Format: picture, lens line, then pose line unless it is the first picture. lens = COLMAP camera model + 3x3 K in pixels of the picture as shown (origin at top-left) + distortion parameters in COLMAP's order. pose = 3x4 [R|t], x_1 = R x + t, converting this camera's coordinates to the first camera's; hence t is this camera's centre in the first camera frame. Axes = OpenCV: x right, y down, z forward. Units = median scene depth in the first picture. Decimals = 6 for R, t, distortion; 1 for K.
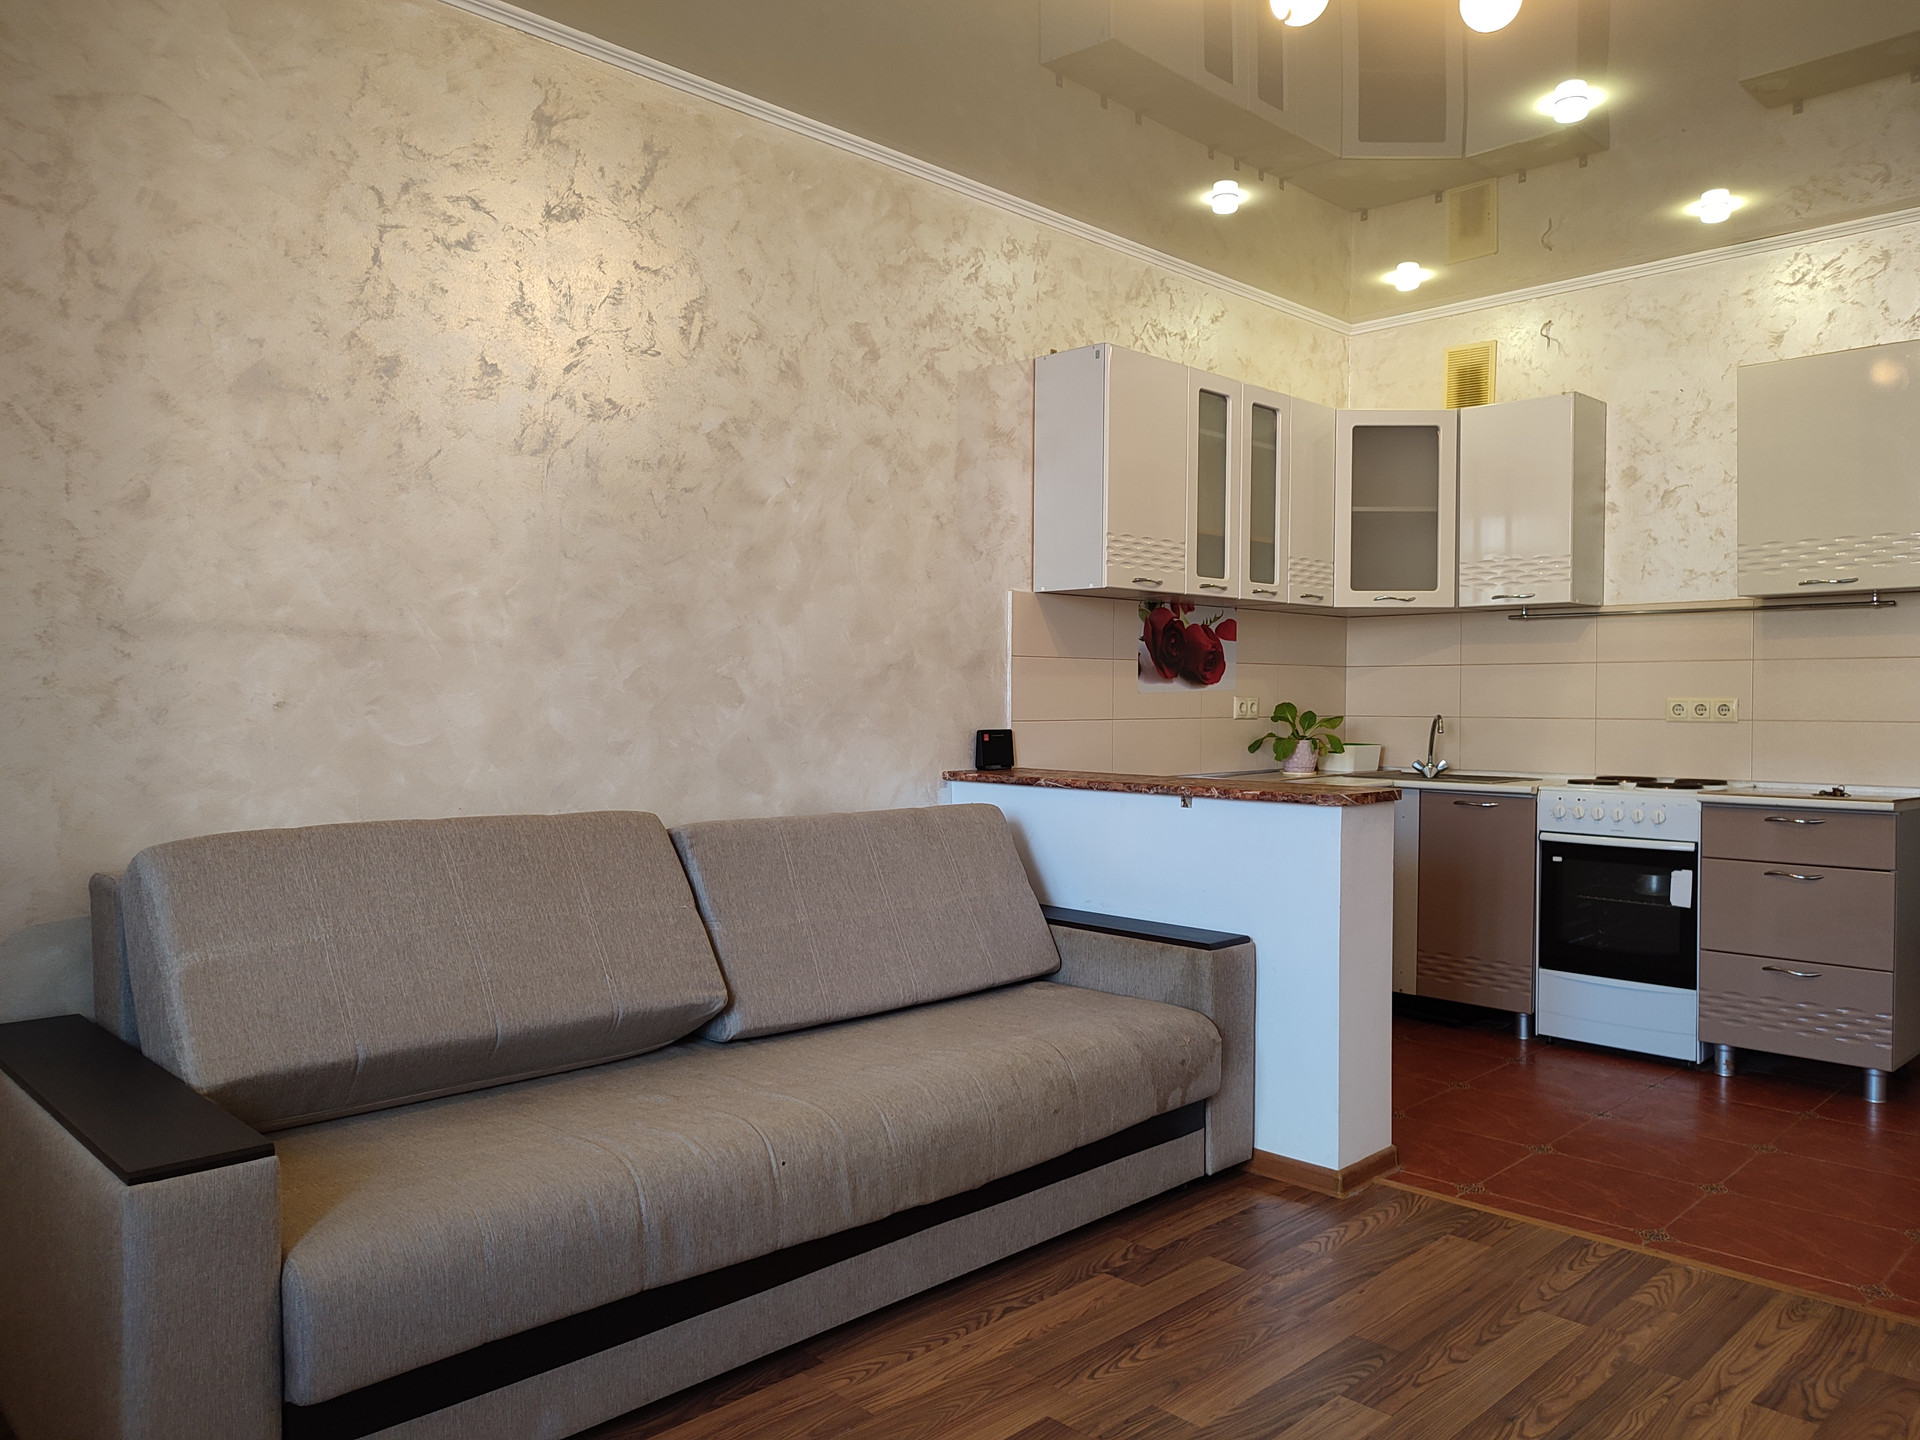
lens RADIAL K [[1372.9, 0, 960.0], [0, 1372.9, 724.4], [0, 0, 1]] dist [0.025073, -0.027611]
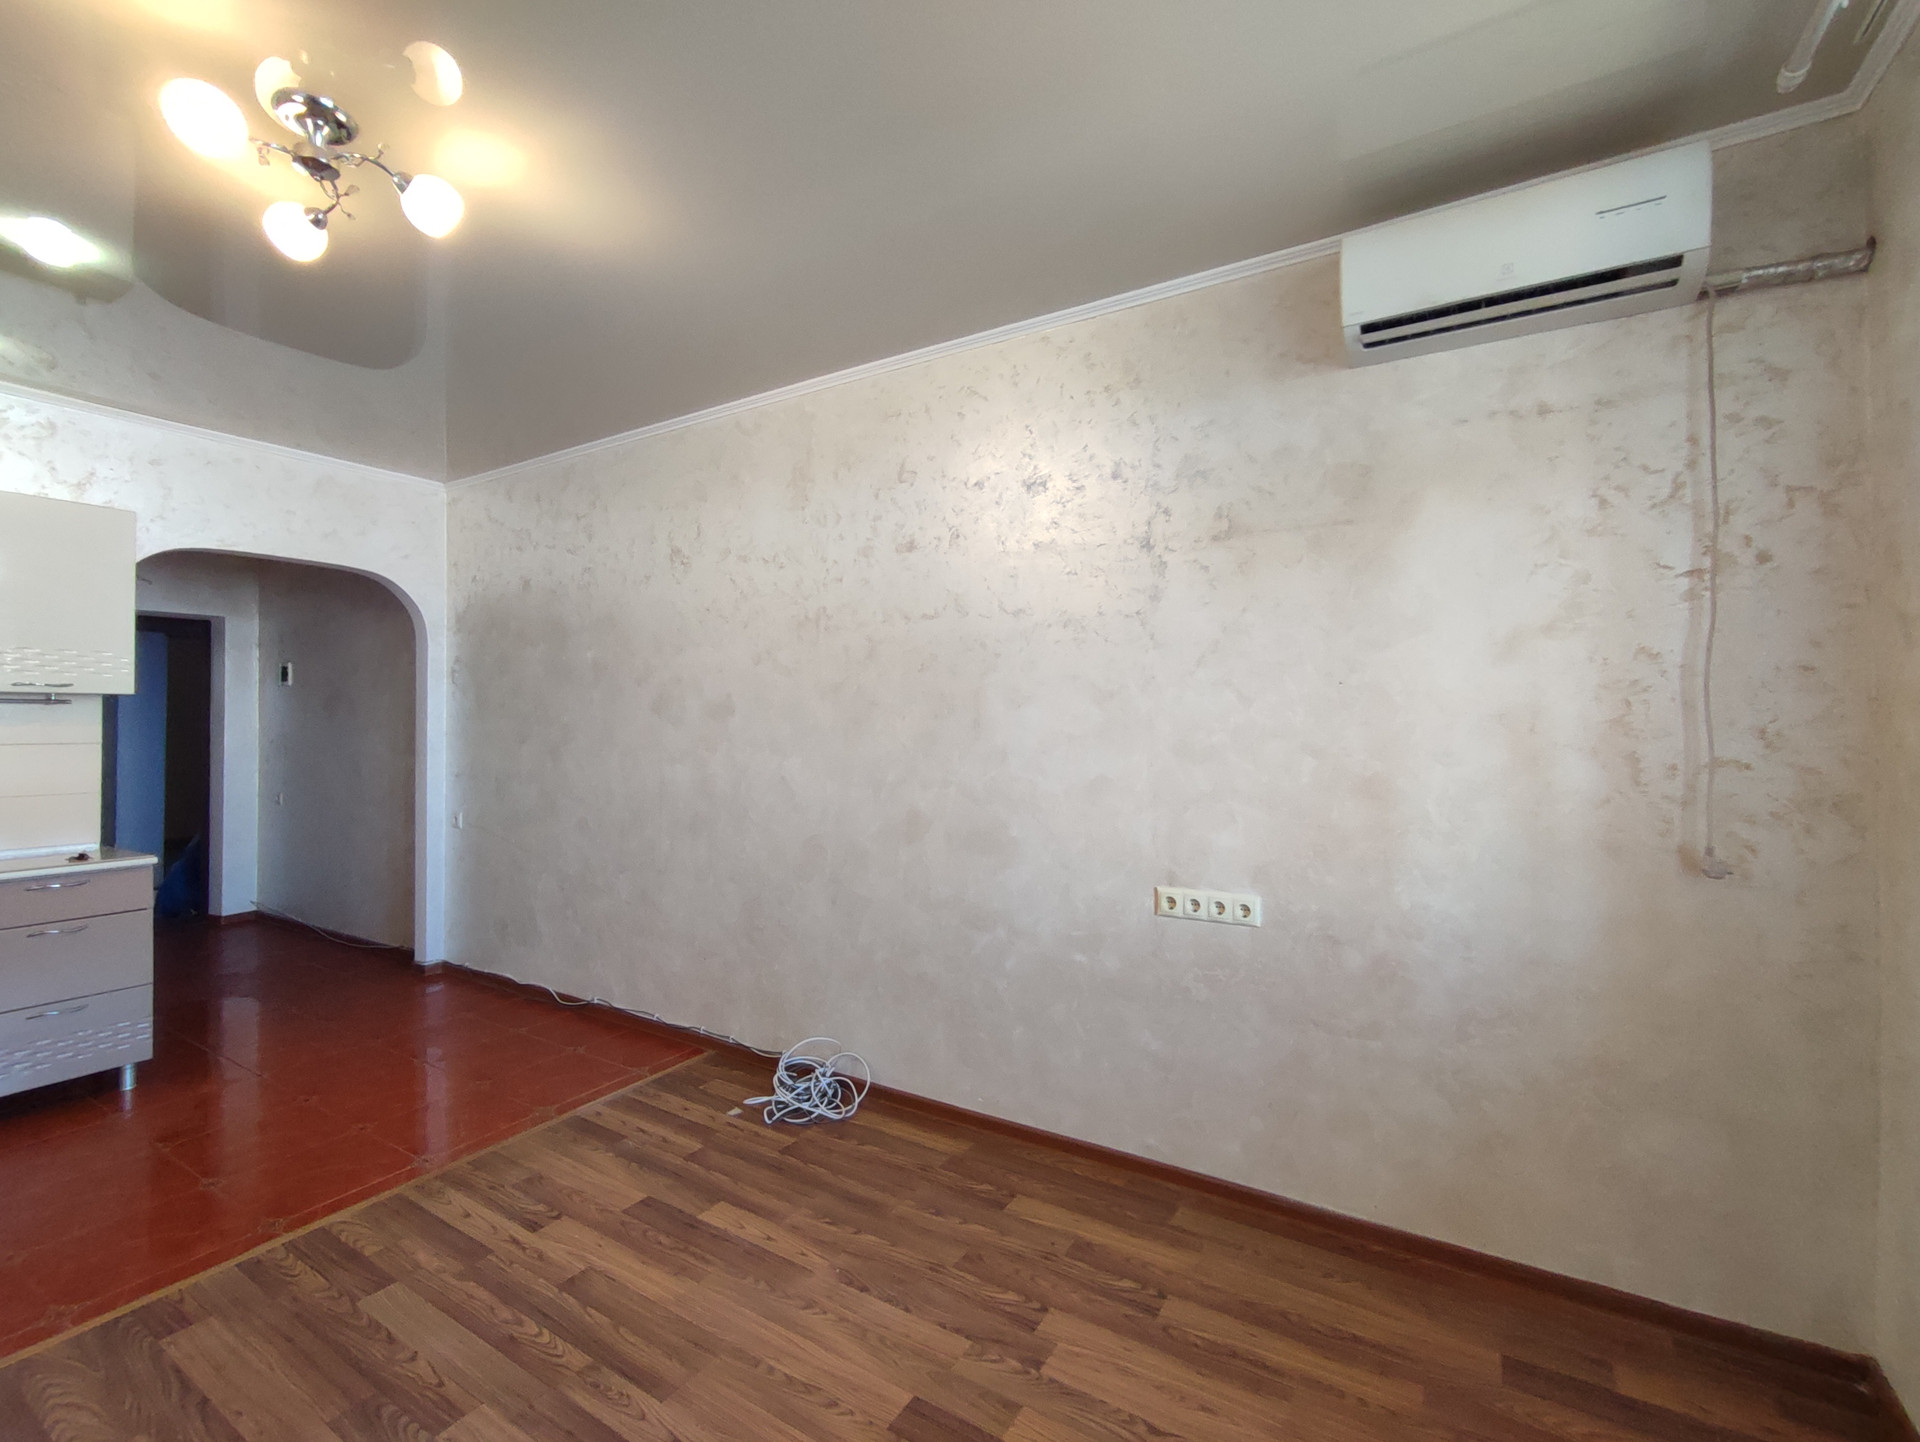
lens RADIAL K [[860.3, 0, 941.3], [0, 860.3, 716.4], [0, 0, 1]] dist [0.001815, 0.000665]
pose [[-0.222504, 0.006001, 0.974913, -0.263382], [0.019377, 0.999811, -0.001732, -0.053889], [-0.974739, 0.018505, -0.222578, 0.367939]]
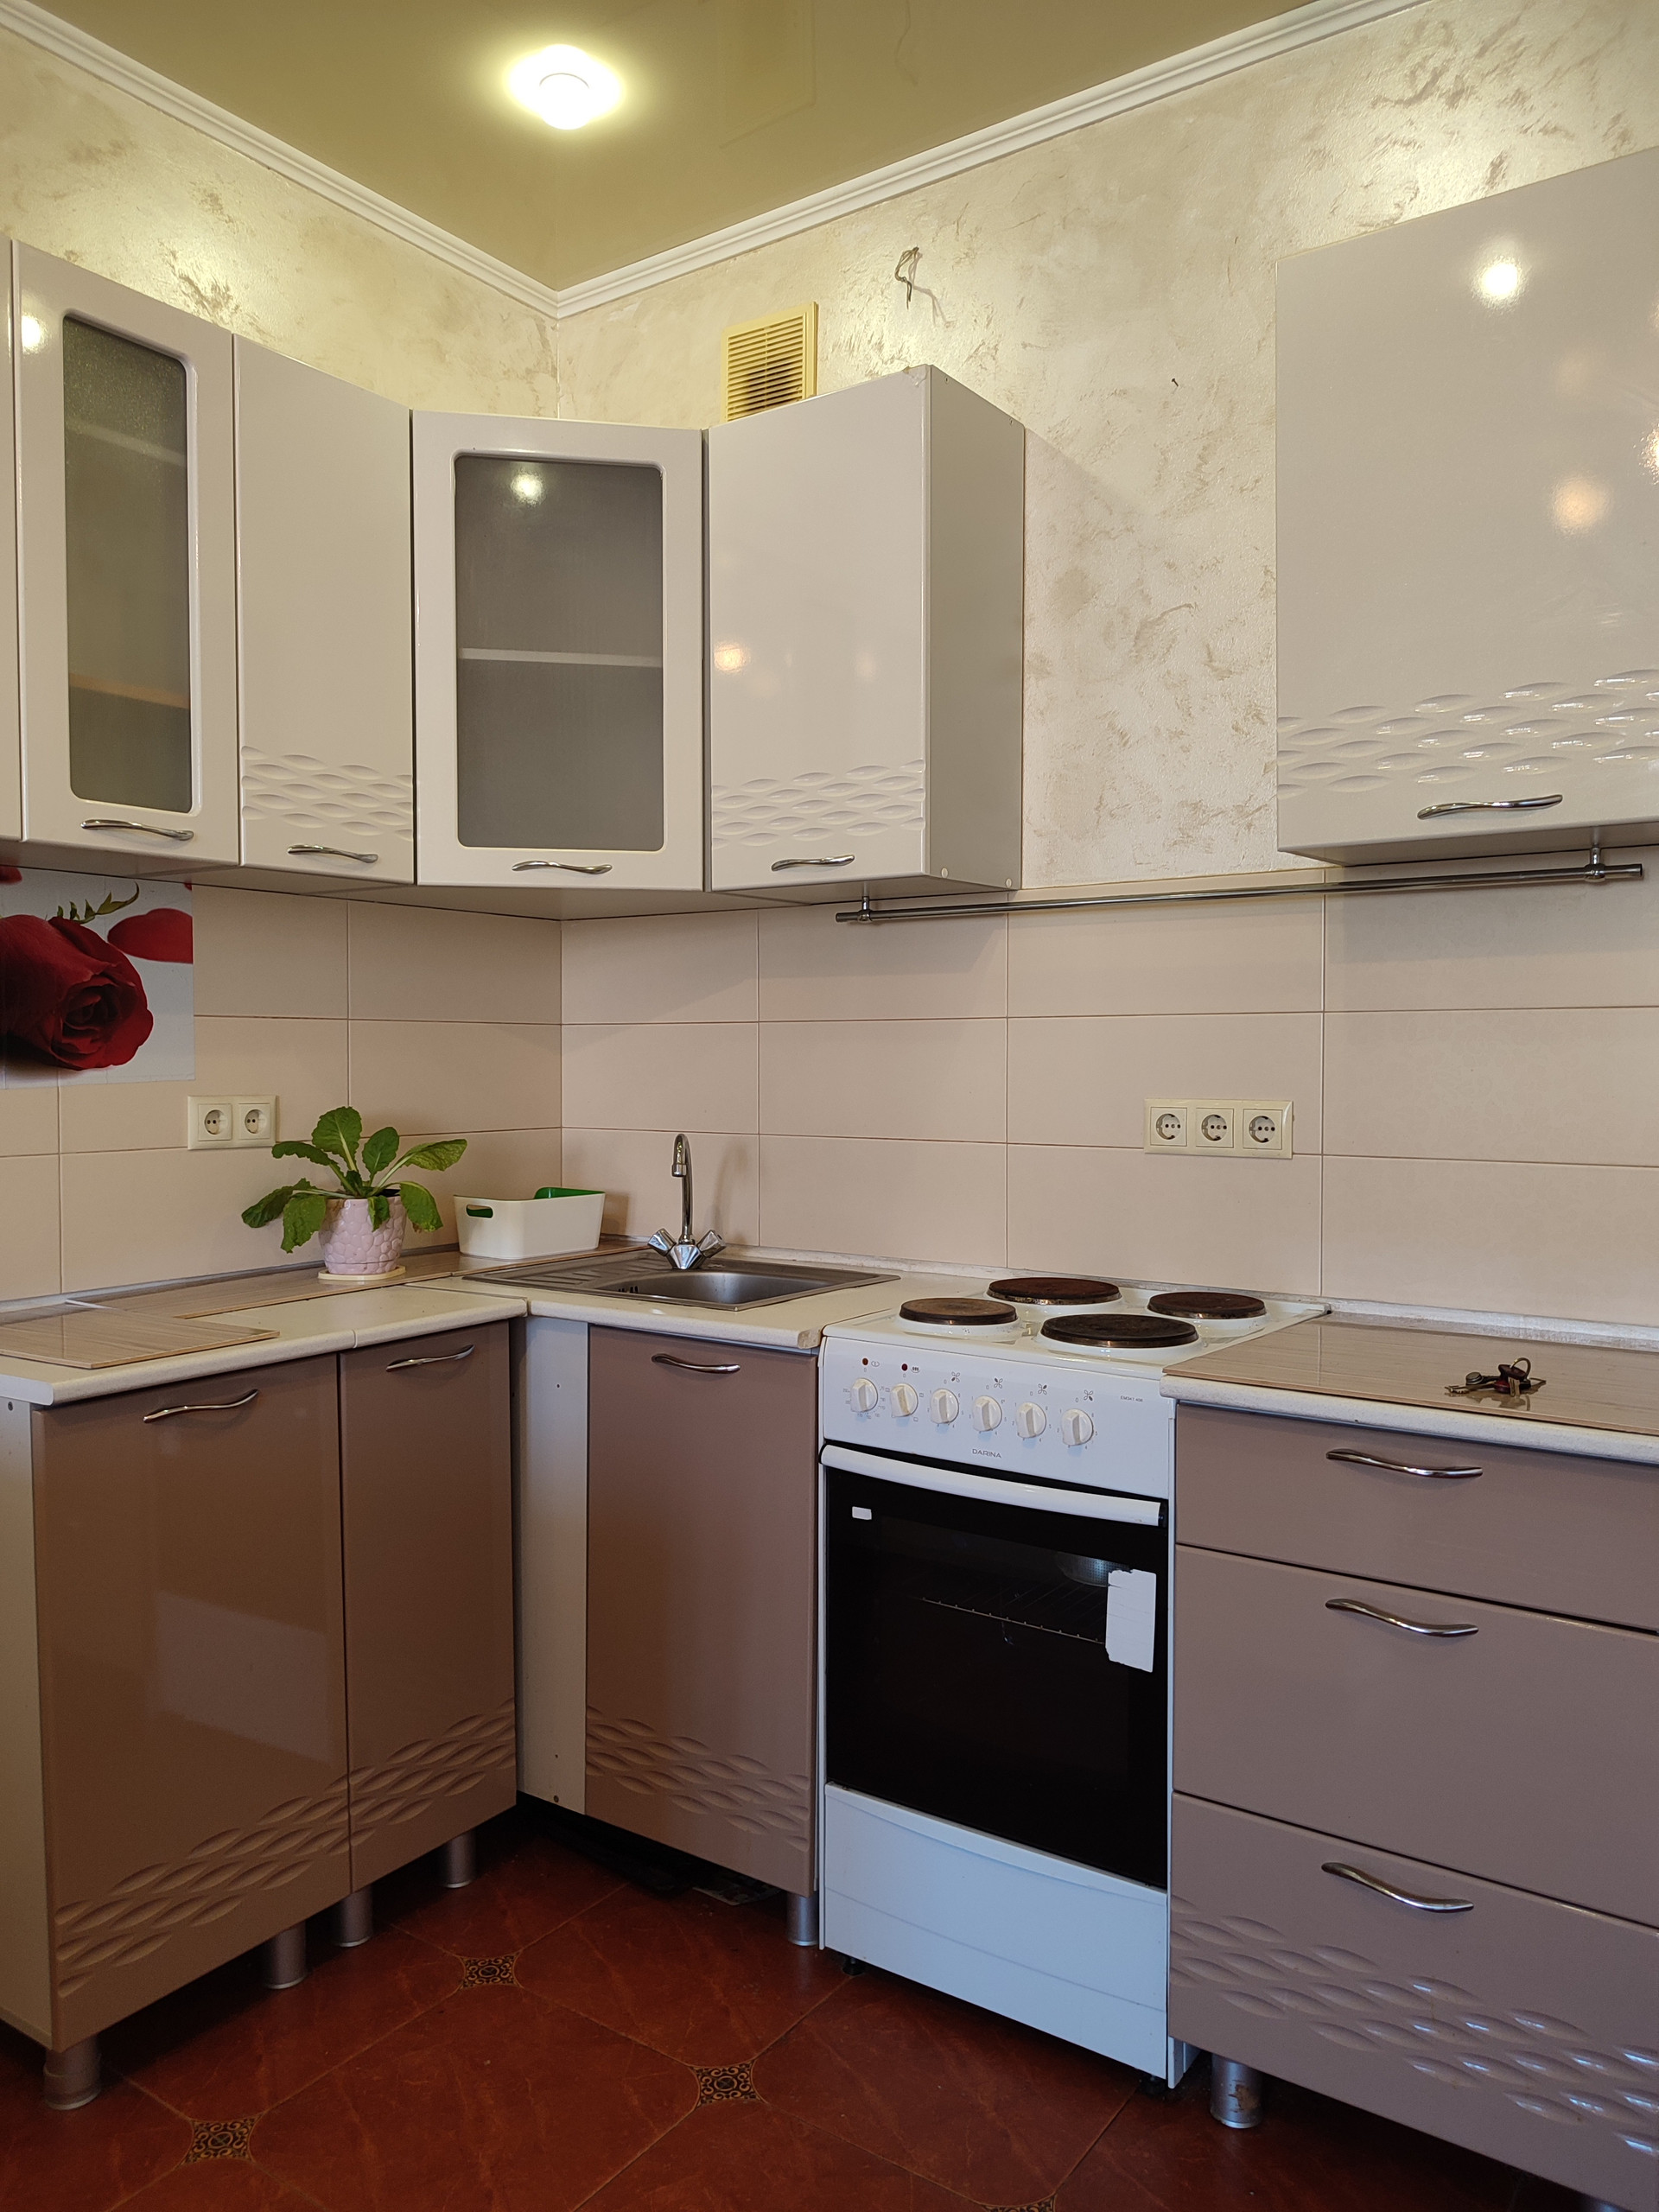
lens RADIAL K [[1581.7, 0, 818.1], [0, 1581.7, 1106.8], [0, 0, 1]] dist [0.025073, -0.027611]
pose [[0.986318, -0.006553, 0.164722, 0.344953], [0.004354, 0.999897, 0.013711, -0.025466], [-0.164795, -0.012806, 0.986245, 0.551444]]
